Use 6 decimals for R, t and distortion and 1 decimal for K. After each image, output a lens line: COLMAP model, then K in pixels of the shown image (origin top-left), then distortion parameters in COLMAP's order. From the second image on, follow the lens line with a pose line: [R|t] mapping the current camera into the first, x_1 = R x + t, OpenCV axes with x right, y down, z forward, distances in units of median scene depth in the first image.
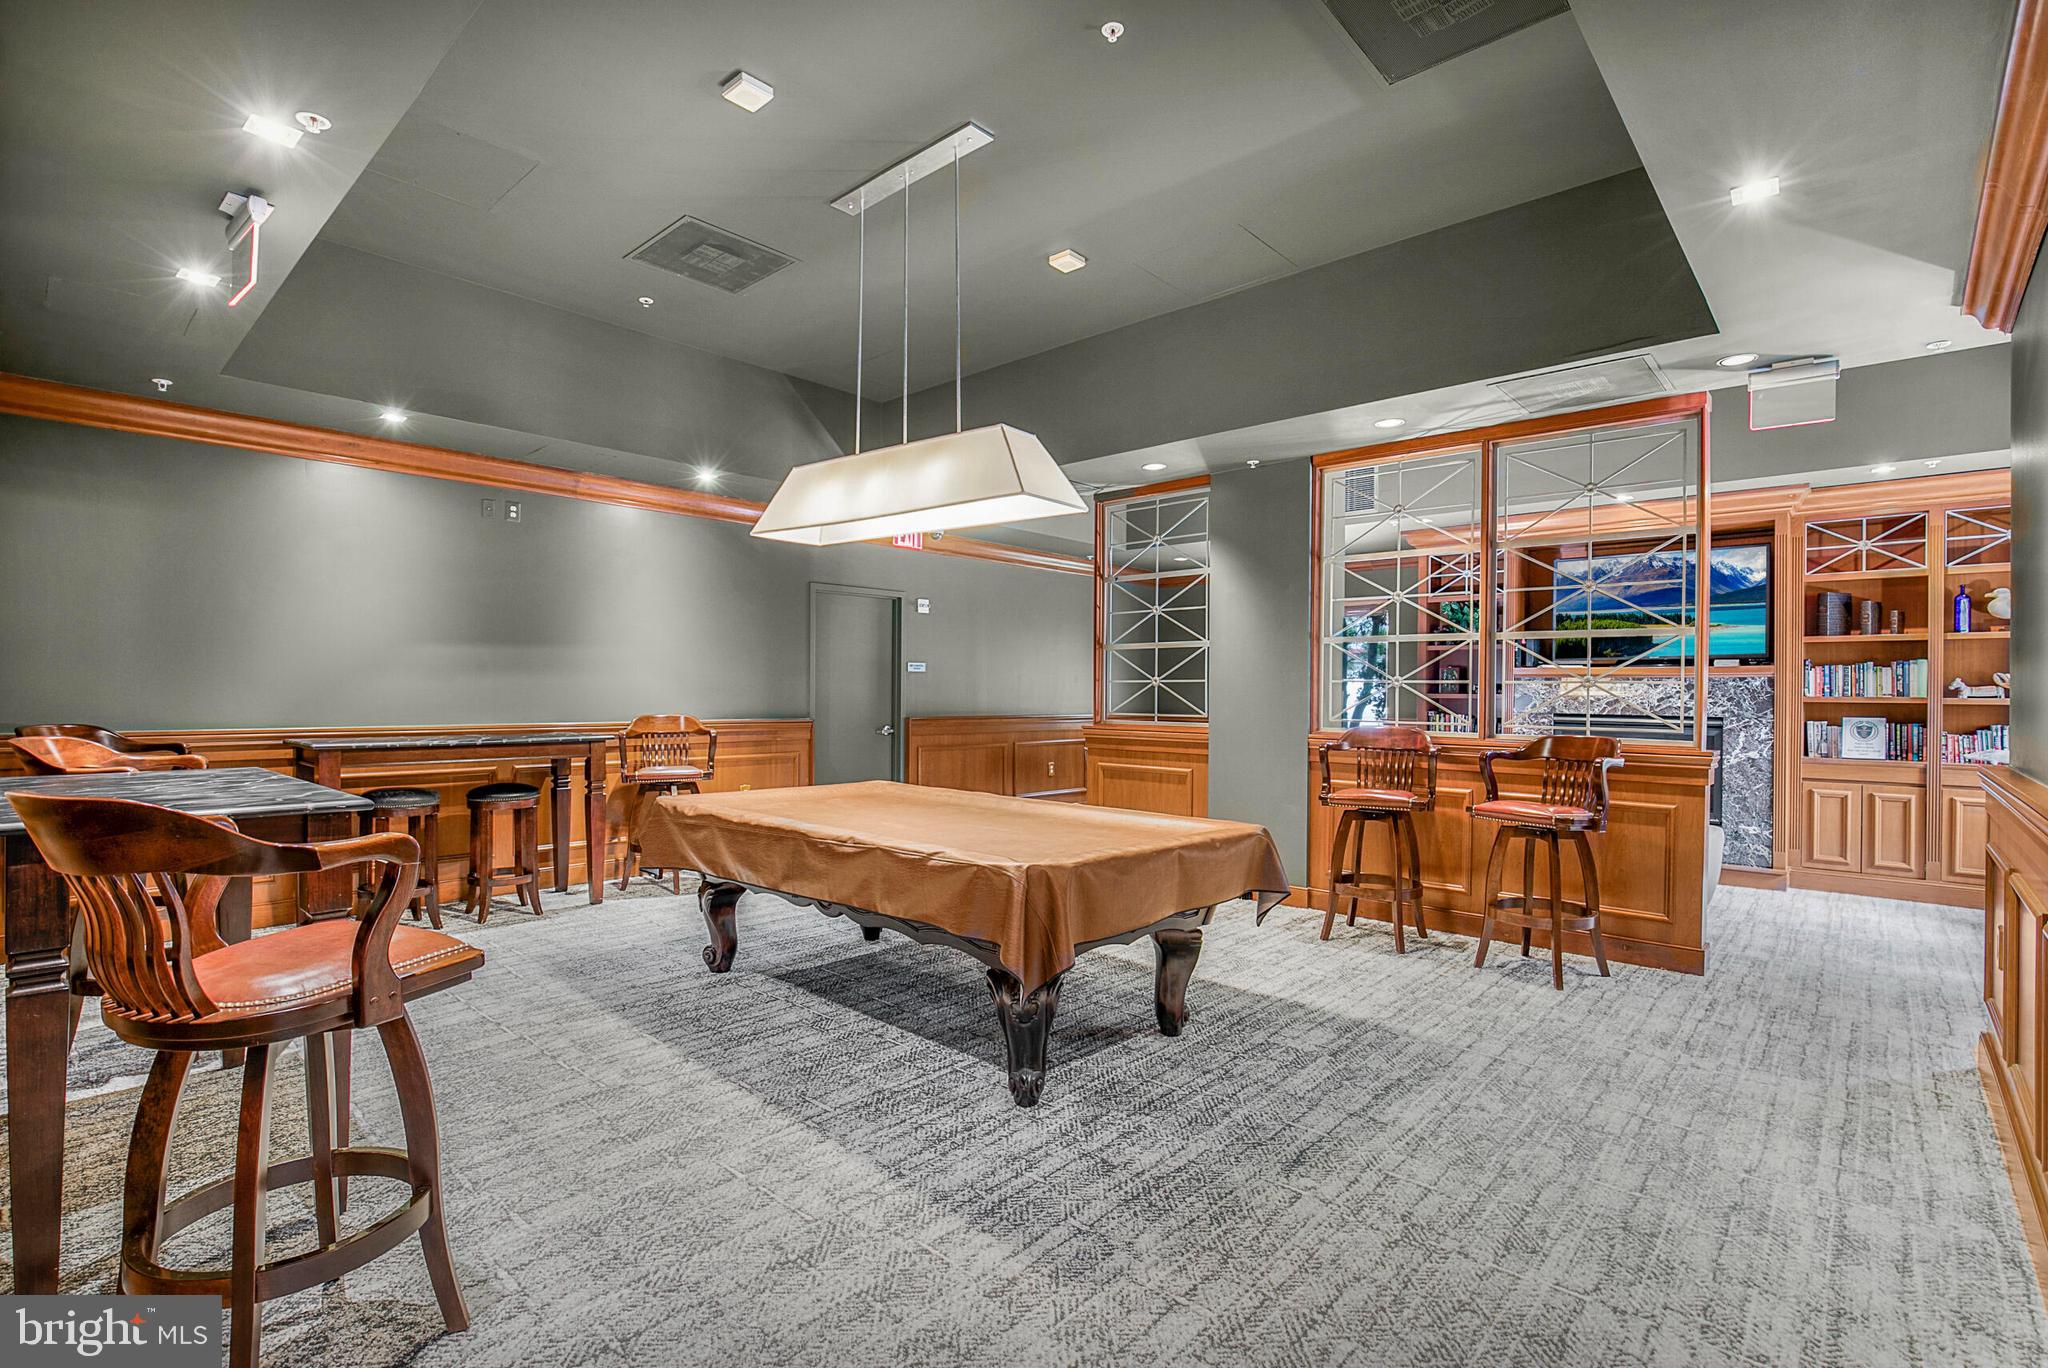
lens RADIAL K [[921.3, 0, 1022.2], [0, 921.3, 693.2], [0, 0, 1]] dist [0.004717, -0.000309]
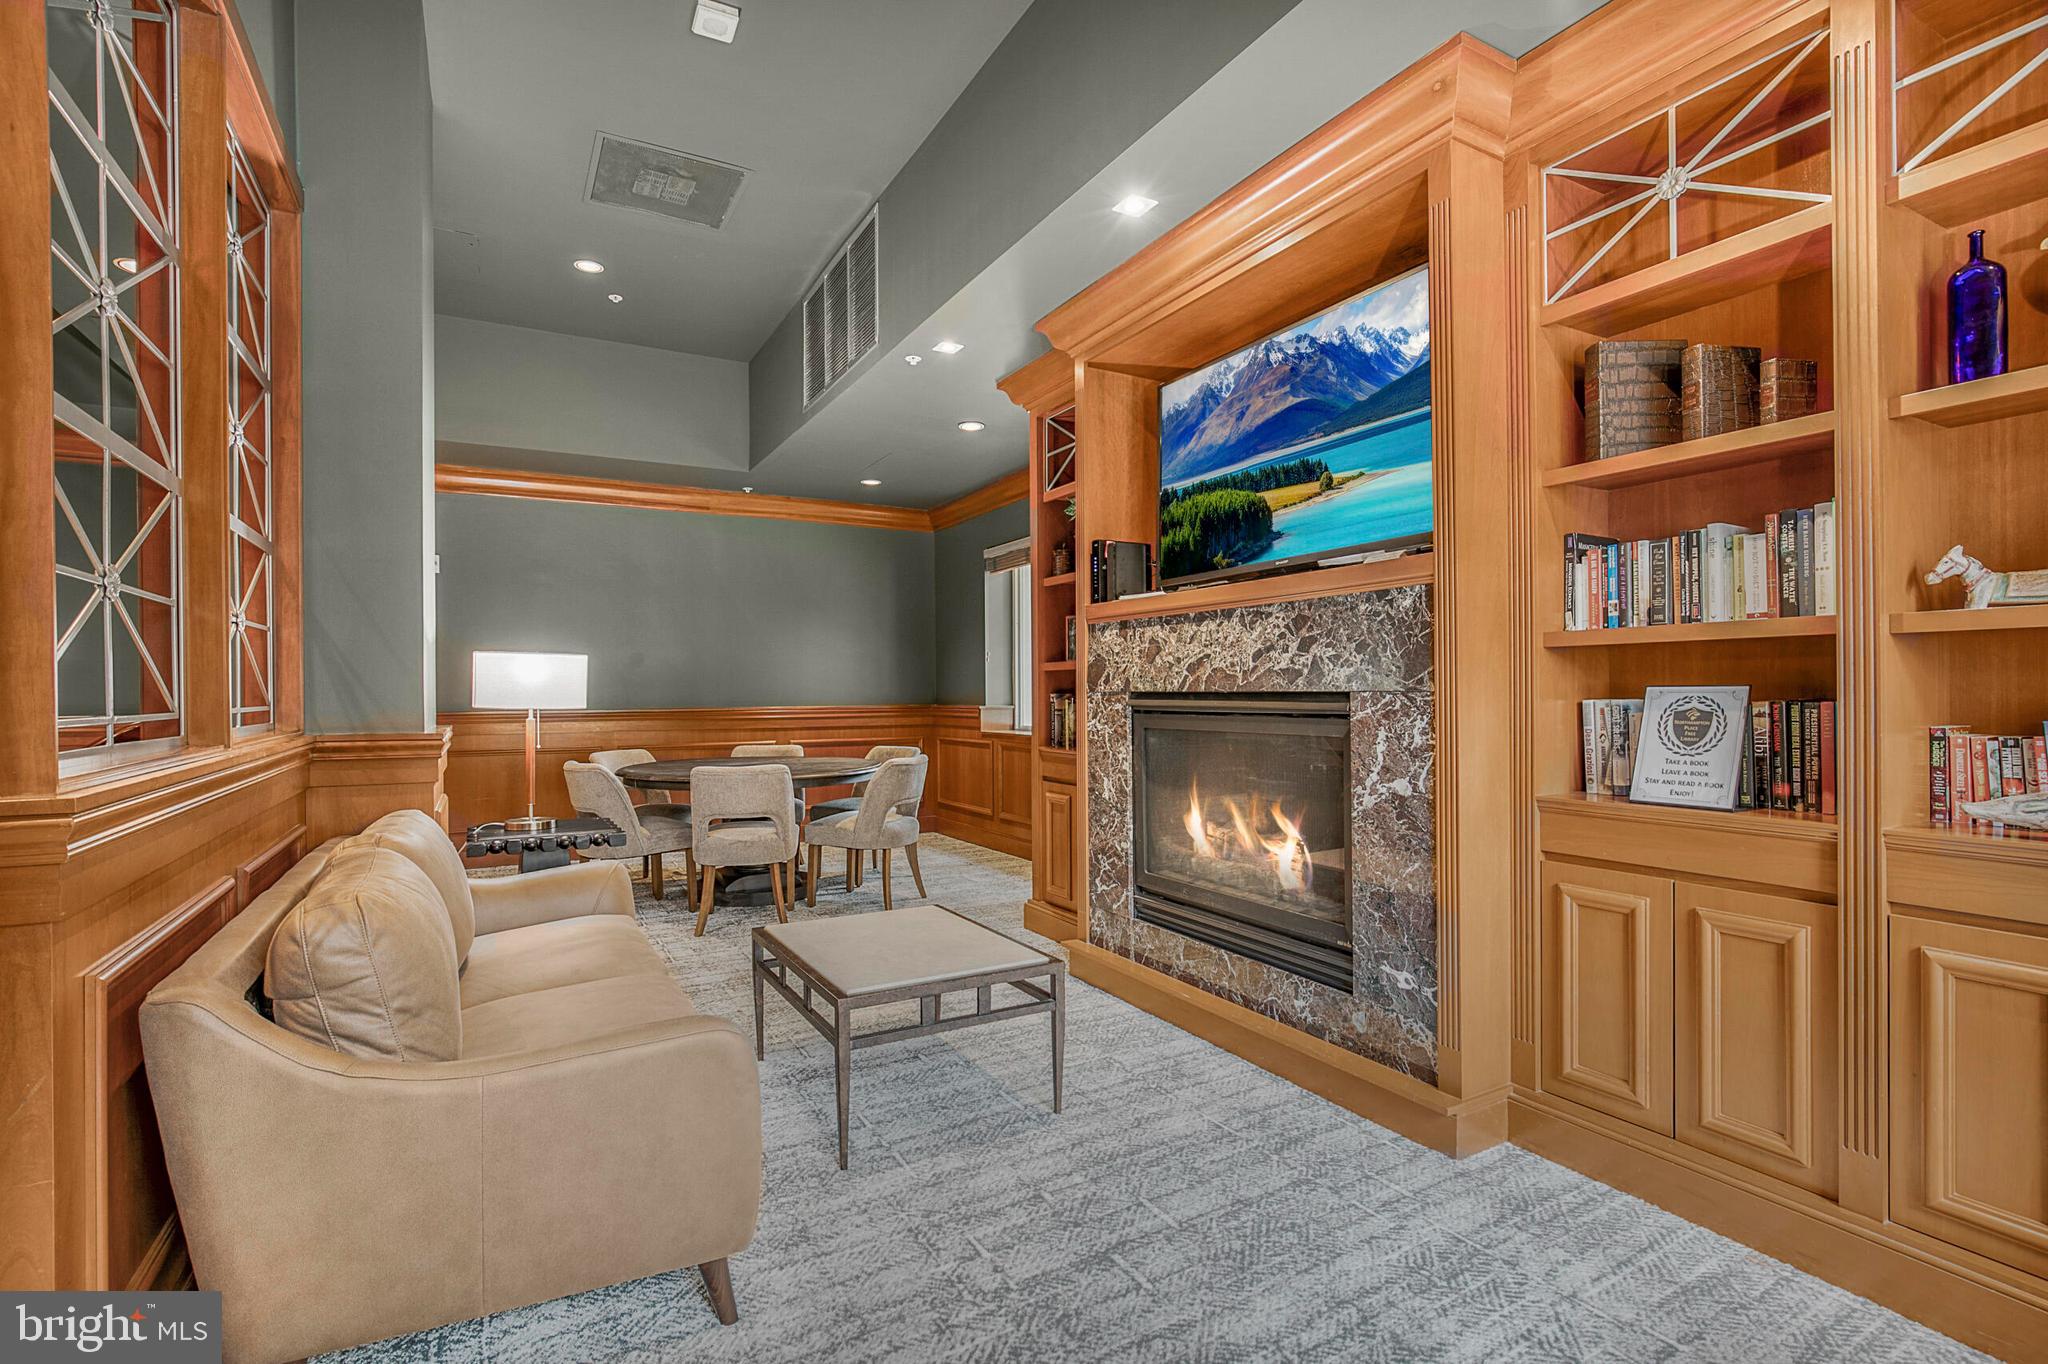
lens RADIAL K [[921.3, 0, 1022.2], [0, 921.3, 691.2], [0, 0, 1]] dist [0.004717, -0.000309]
pose [[0.955260, -0.020904, -0.295028, 0.774802], [0.023223, 0.999721, 0.004357, 0.021339], [0.294855, -0.011014, 0.955479, 0.598534]]
